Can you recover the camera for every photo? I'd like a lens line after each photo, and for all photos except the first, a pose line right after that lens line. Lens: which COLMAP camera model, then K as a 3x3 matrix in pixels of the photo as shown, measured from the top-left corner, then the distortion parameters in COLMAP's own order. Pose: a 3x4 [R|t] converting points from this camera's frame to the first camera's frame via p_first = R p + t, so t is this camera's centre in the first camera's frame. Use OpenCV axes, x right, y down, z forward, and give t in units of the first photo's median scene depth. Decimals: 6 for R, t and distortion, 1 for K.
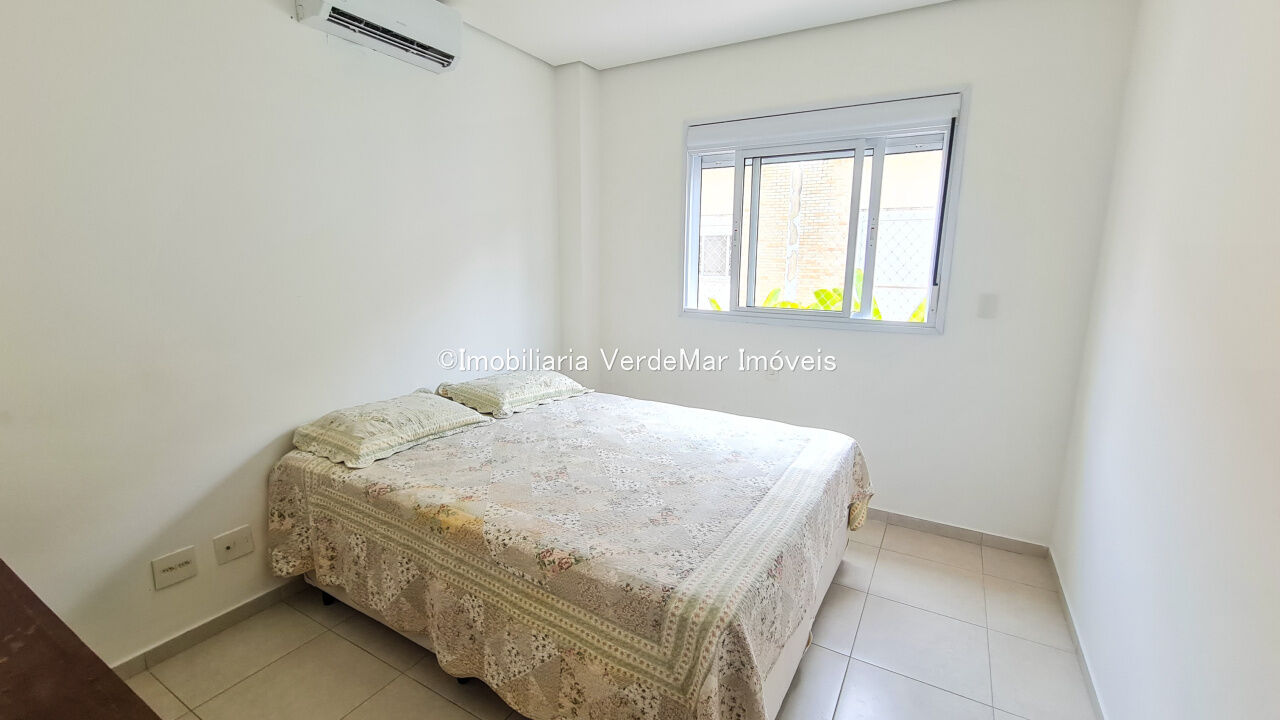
lens RADIAL K [[527.4, 0, 663.9], [0, 527.4, 367.5], [0, 0, 1]] dist [0.001233, 0.000052]
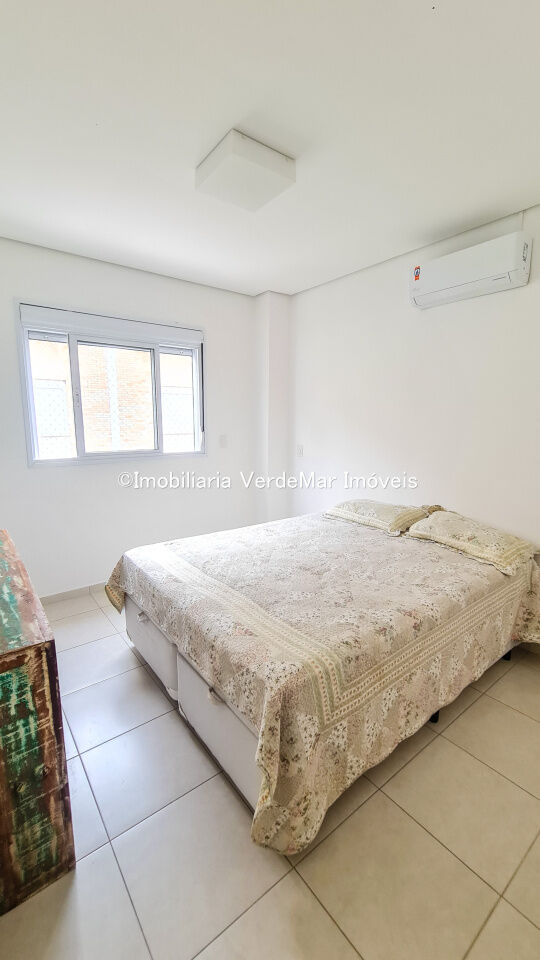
lens RADIAL K [[395.5, 0, 251.7], [0, 395.5, 482.2], [0, 0, 1]] dist [0.001233, 0.000052]
pose [[0.428456, -0.148442, 0.891286, -0.635698], [0.181755, 0.980409, 0.075913, -0.052900], [-0.885093, 0.129471, 0.447043, 0.254191]]
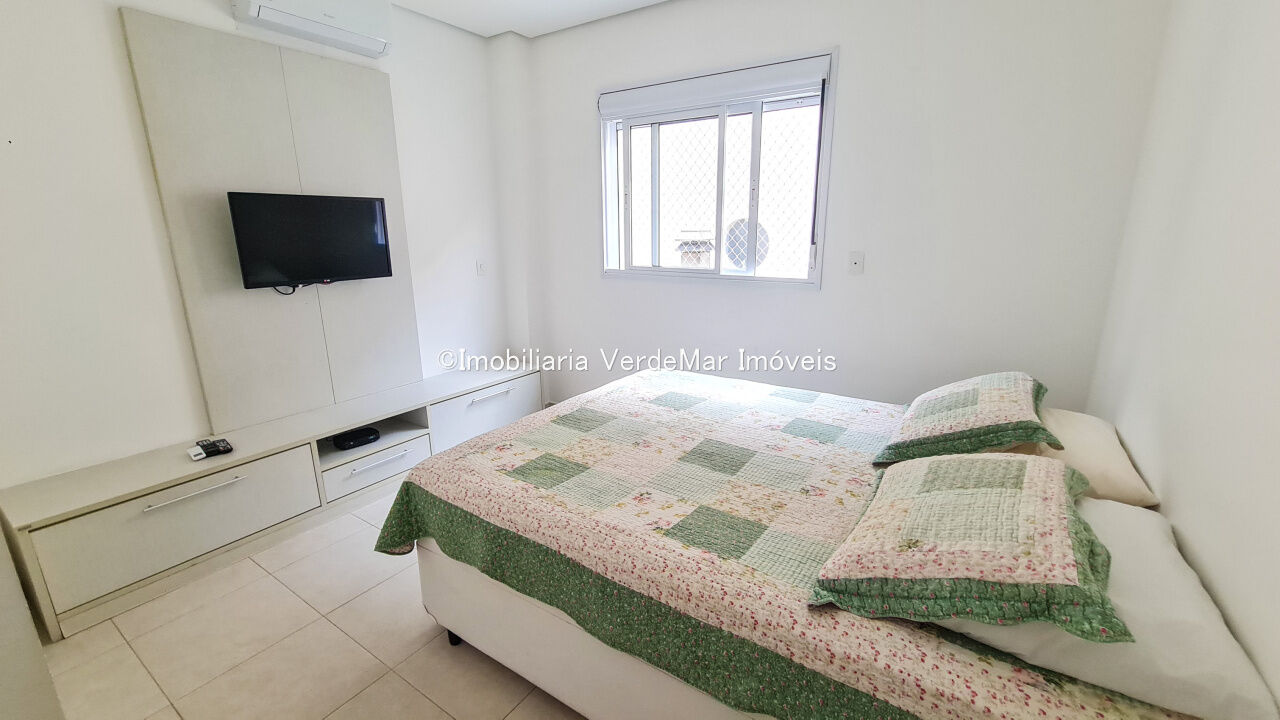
lens RADIAL K [[531.0, 0, 640.0], [0, 531.0, 360.0], [0, 0, 1]] dist [-0.013073, -0.000006]
pose [[0.996375, -0.000836, -0.085067, 0.254924], [0.006760, 0.997568, 0.069374, 0.000273], [0.084802, -0.069698, 0.993957, -0.086343]]
